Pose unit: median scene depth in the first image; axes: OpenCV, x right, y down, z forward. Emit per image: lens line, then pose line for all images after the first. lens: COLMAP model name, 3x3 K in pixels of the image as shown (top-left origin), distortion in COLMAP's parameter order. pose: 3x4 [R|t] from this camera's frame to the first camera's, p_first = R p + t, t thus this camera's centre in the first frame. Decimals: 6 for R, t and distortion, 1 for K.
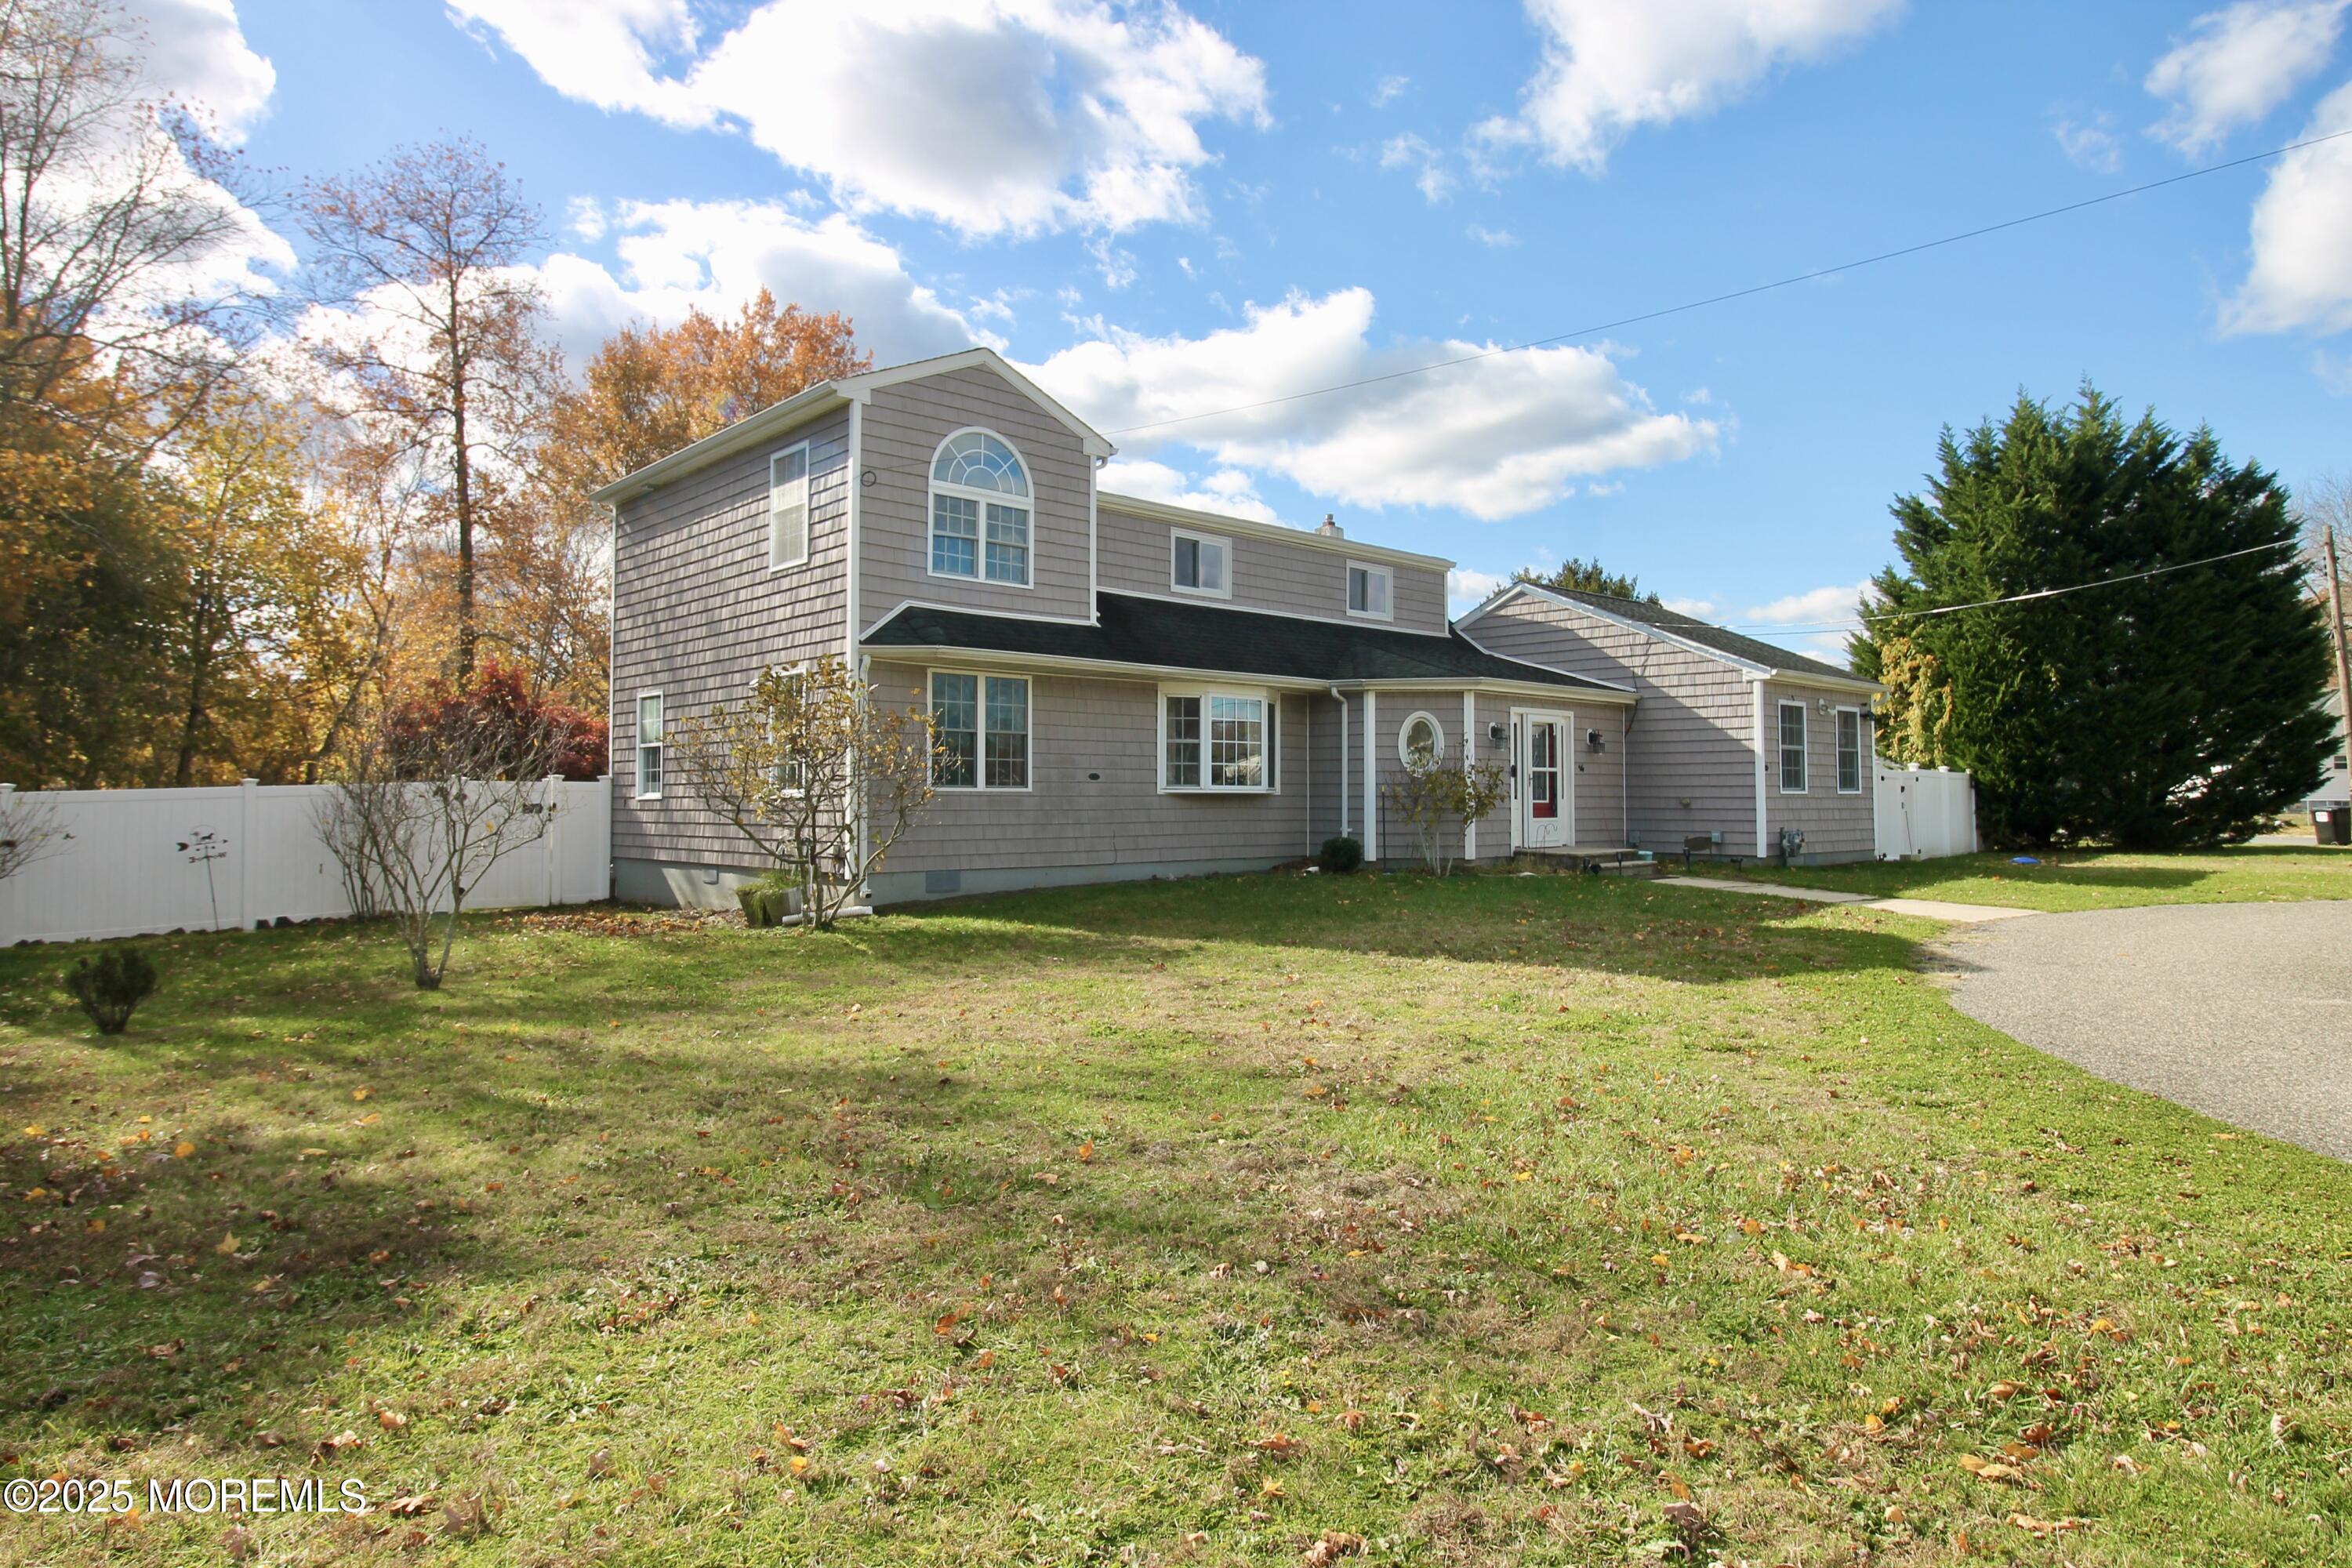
lens RADIAL K [[1370.8, 0, 1191.1], [0, 1370.8, 743.2], [0, 0, 1]] dist [0.012542, 0.000397]
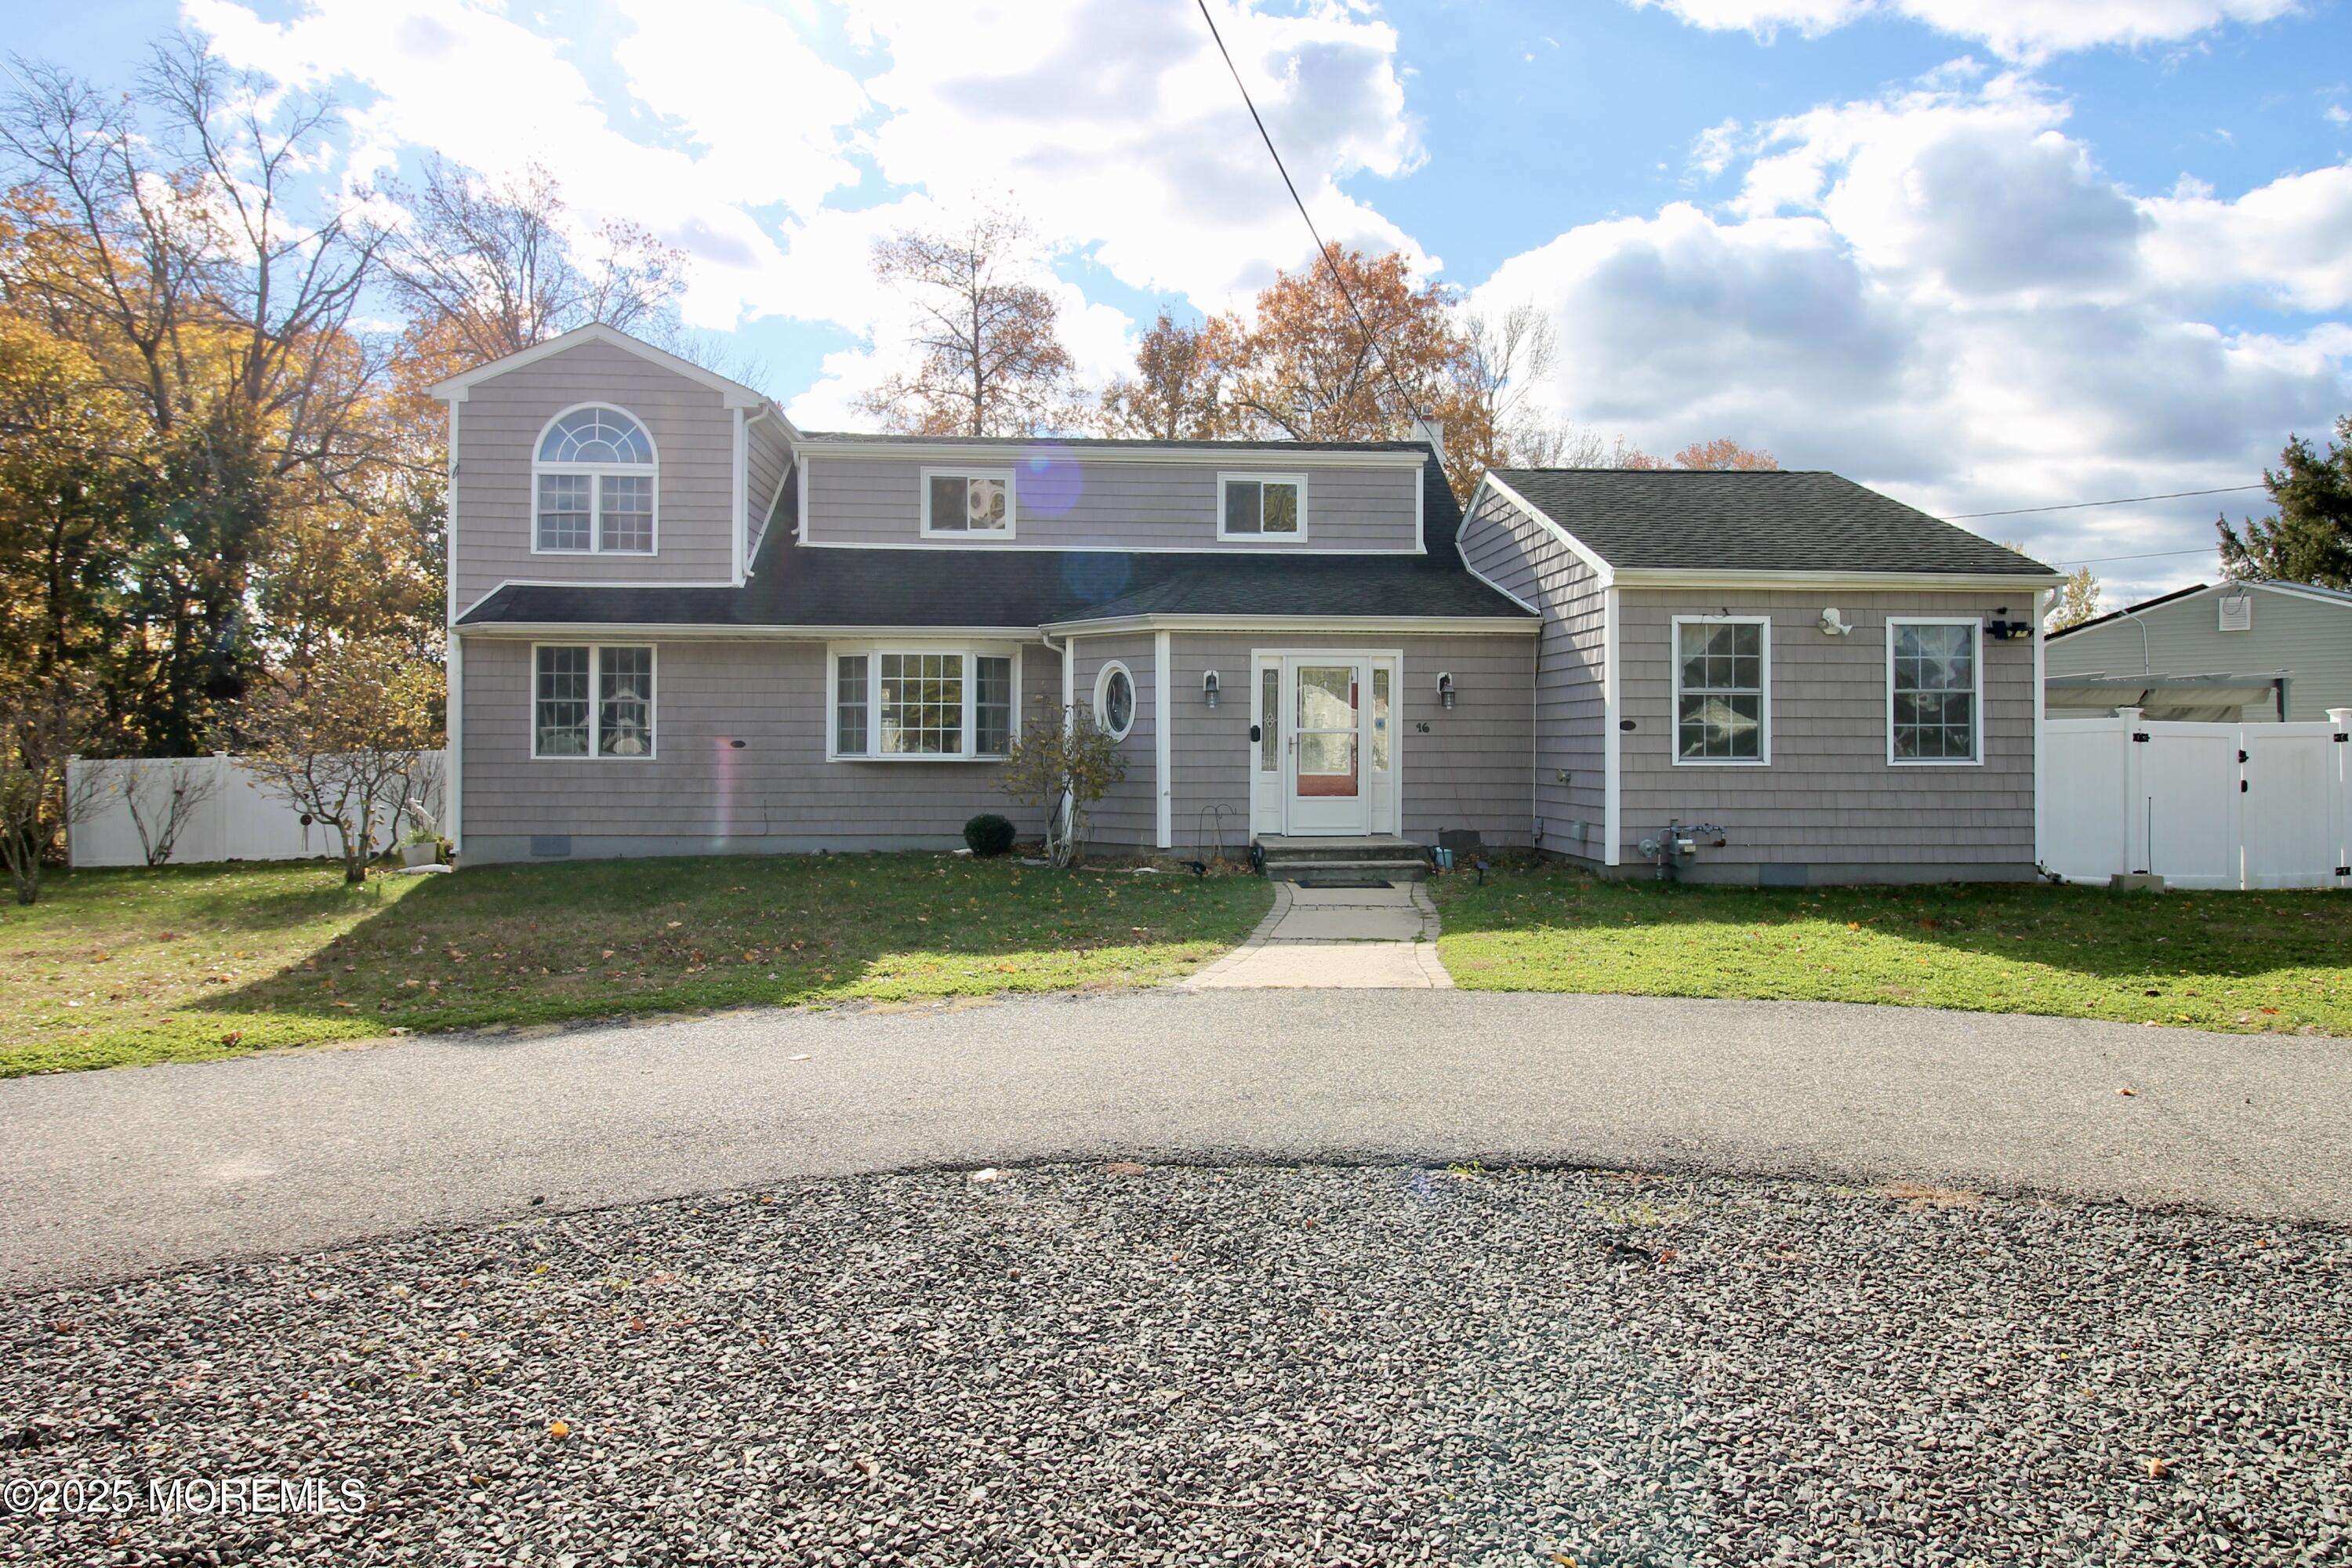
lens RADIAL K [[1370.8, 0, 1185.3], [0, 1370.8, 776.7], [0, 0, 1]] dist [0.012542, 0.000397]
pose [[0.776541, 0.016342, -0.629854, 0.438932], [0.024577, 0.998117, 0.056196, 0.000382], [0.629587, -0.059119, 0.774678, 0.248891]]
